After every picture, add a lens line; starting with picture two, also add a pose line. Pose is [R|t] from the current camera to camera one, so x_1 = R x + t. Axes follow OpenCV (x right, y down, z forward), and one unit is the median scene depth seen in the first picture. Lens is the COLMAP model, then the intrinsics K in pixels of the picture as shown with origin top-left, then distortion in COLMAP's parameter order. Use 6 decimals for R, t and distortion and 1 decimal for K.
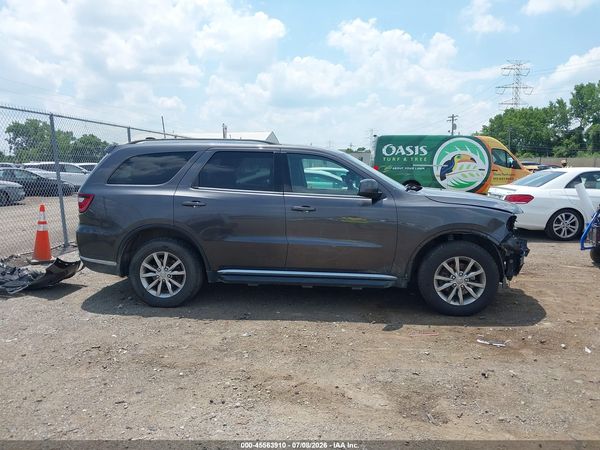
lens RADIAL K [[472.5, 0, 309.8], [0, 472.5, 242.6], [0, 0, 1]] dist [0.020121, -0.013455]
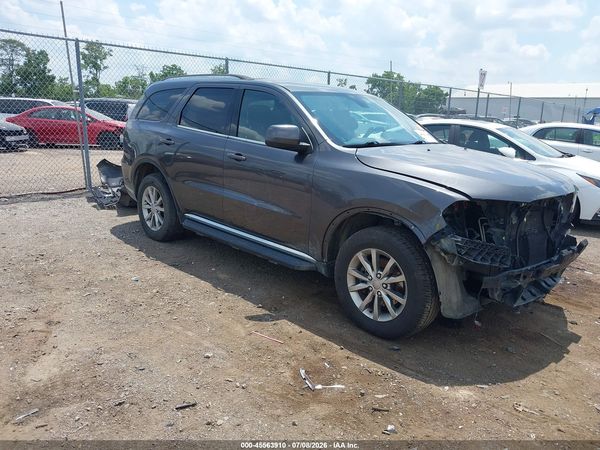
lens RADIAL K [[472.5, 0, 309.8], [0, 472.5, 242.6], [0, 0, 1]] dist [0.020121, -0.013455]
pose [[0.774955, 0.202329, -0.598755, 0.157950], [-0.144597, 0.979005, 0.143673, -0.015452], [0.615253, -0.024762, 0.787940, 0.101018]]
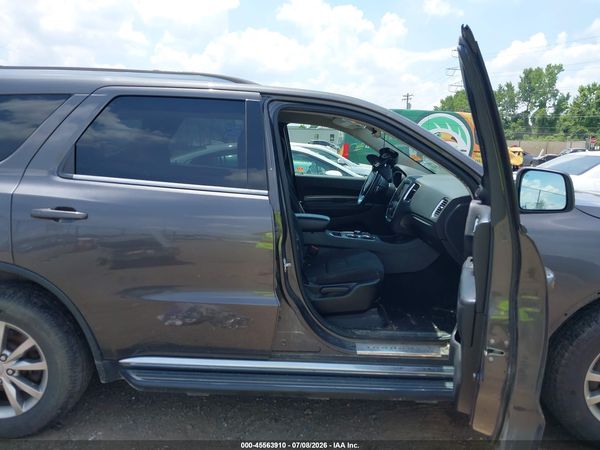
lens RADIAL K [[473.0, 0, 300.1], [0, 473.0, 239.5], [0, 0, 1]] dist [0.004688, -0.003945]
pose [[0.996147, 0.009709, 0.087164, -0.016471], [-0.013335, 0.999065, 0.041117, -0.020289], [-0.086684, -0.042121, 0.995345, 0.139781]]
